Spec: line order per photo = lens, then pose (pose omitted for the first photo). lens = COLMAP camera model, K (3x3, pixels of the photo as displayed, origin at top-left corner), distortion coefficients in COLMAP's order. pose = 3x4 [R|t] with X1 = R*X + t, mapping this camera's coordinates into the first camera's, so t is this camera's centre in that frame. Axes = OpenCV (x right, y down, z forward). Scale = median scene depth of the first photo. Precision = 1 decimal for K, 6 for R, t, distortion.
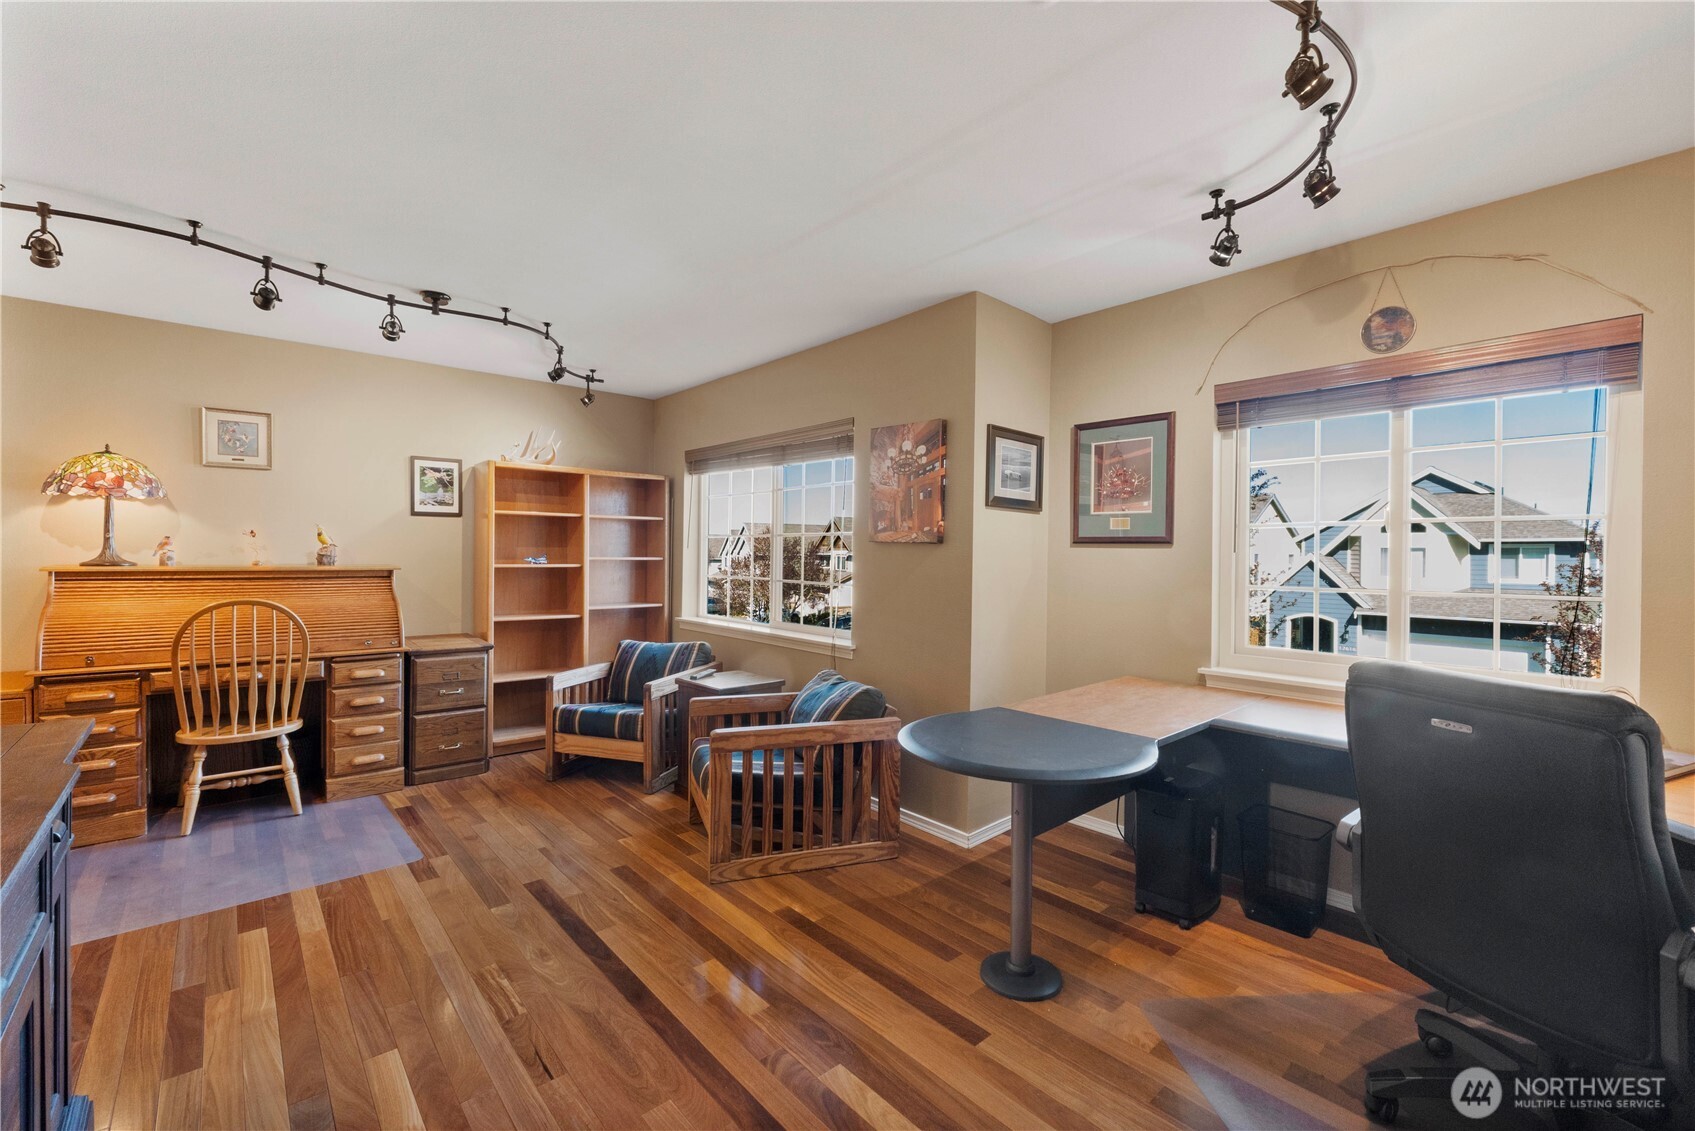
lens RADIAL K [[715.1, 0, 839.3], [0, 715.1, 558.6], [0, 0, 1]] dist [-0.008839, -0.001288]
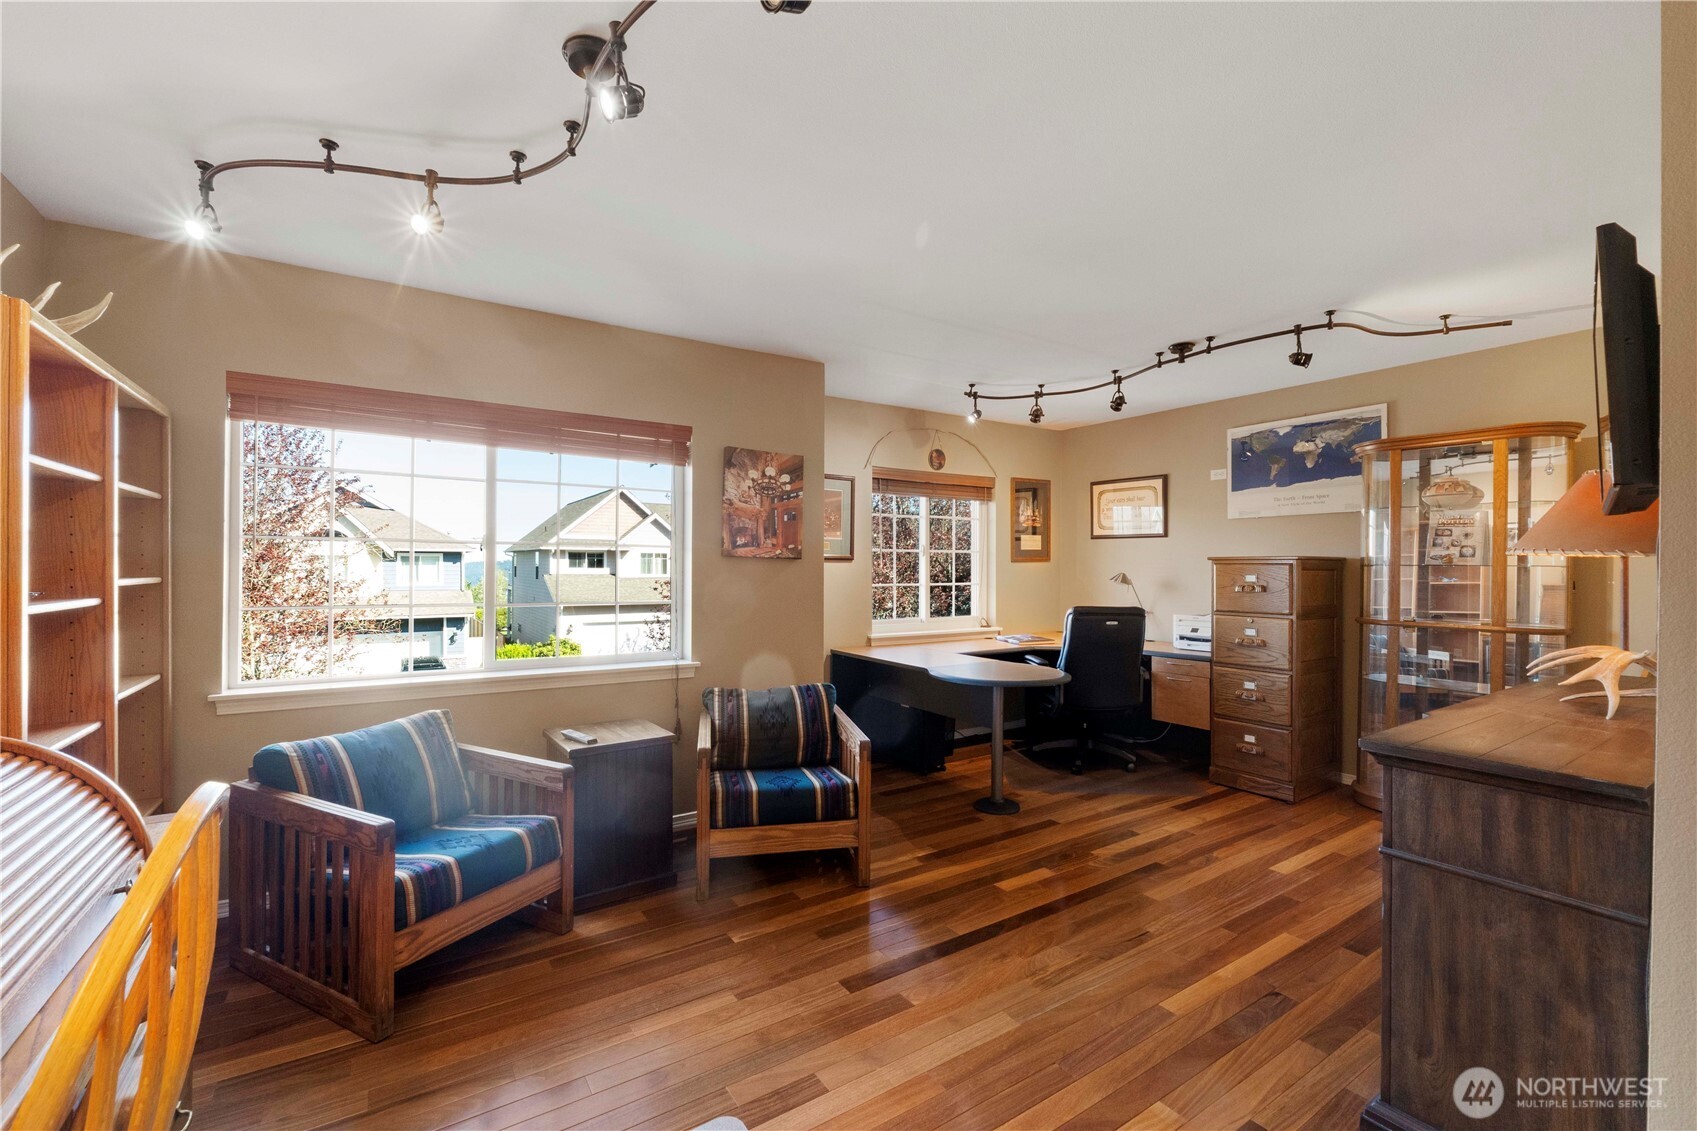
lens RADIAL K [[715.9, 0, 841.9], [0, 715.9, 566.1], [0, 0, 1]] dist [-0.008839, -0.001288]
pose [[0.127565, -0.006588, 0.991808, -1.073855], [0.002919, 0.999976, 0.006267, -0.017413], [-0.991826, 0.002096, 0.127581, 0.796549]]
